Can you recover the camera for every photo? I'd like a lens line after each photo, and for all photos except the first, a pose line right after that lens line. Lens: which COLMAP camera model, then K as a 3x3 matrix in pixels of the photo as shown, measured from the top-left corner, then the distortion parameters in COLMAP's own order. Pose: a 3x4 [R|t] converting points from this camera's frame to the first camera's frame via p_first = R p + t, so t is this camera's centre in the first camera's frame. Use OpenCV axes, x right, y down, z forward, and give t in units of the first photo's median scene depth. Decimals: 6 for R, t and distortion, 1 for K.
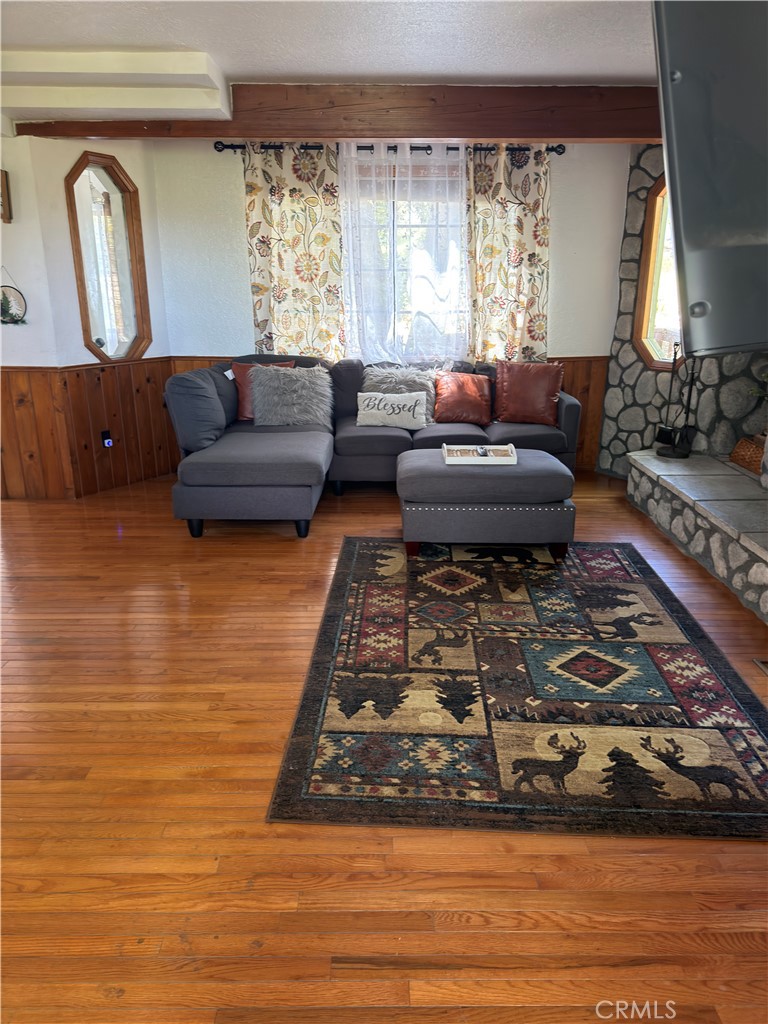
lens RADIAL K [[712.1, 0, 381.0], [0, 712.1, 519.3], [0, 0, 1]] dist [0.132369, -0.255101]
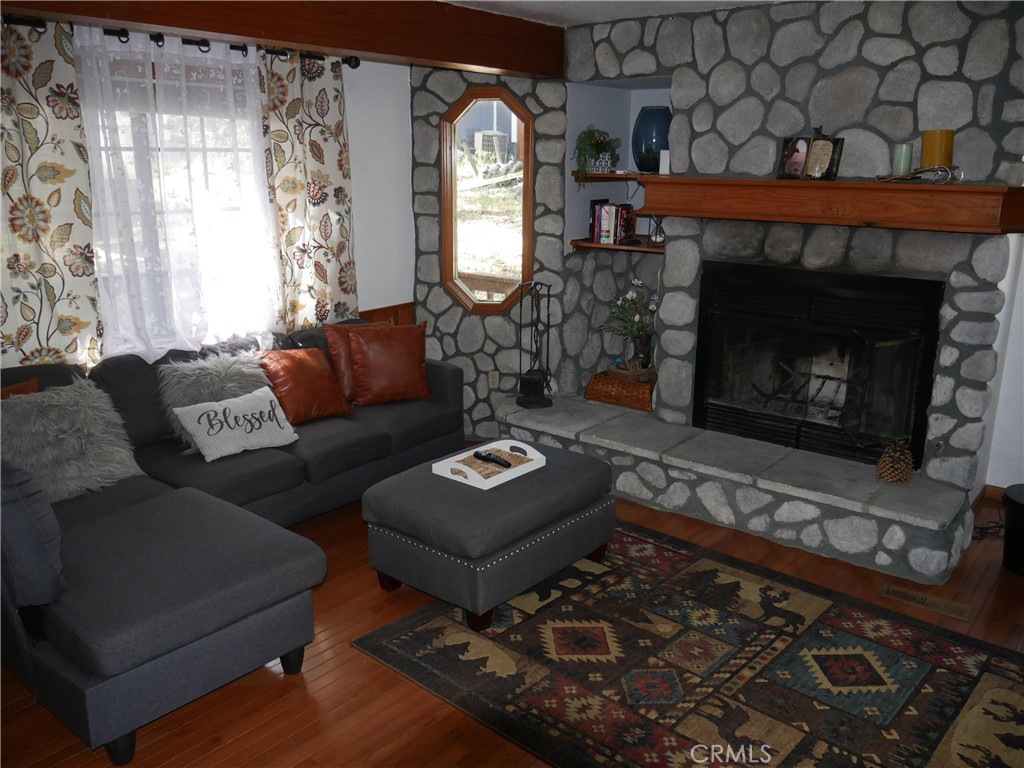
lens RADIAL K [[852.6, 0, 512.0], [0, 852.6, 384.0], [0, 0, 1]] dist [-0.024329, 0.001289]
pose [[0.636207, -0.191448, 0.747388, -0.556320], [0.236907, 0.970399, 0.046908, -0.232192], [-0.734245, 0.147218, 0.662730, 0.418864]]
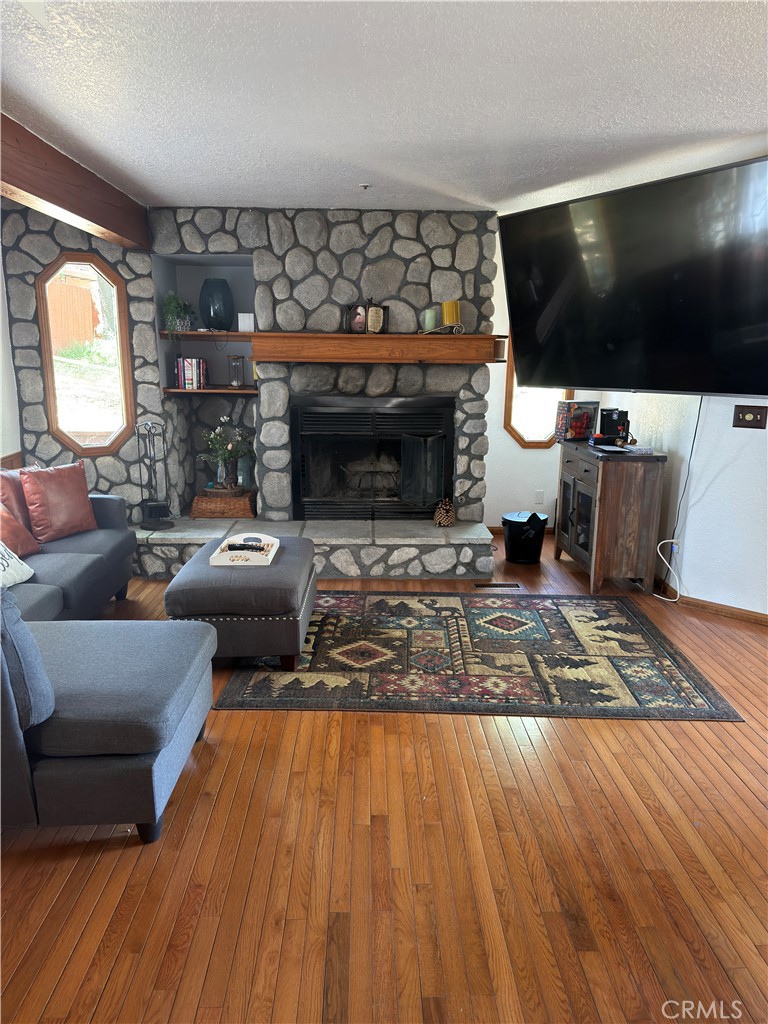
lens RADIAL K [[712.1, 0, 381.0], [0, 712.1, 519.3], [0, 0, 1]] dist [0.132369, -0.255101]
pose [[-0.016260, -0.224503, 0.974338, -0.866390], [0.309204, 0.925571, 0.218426, -0.313185], [-0.950857, 0.304821, 0.054367, 0.849053]]
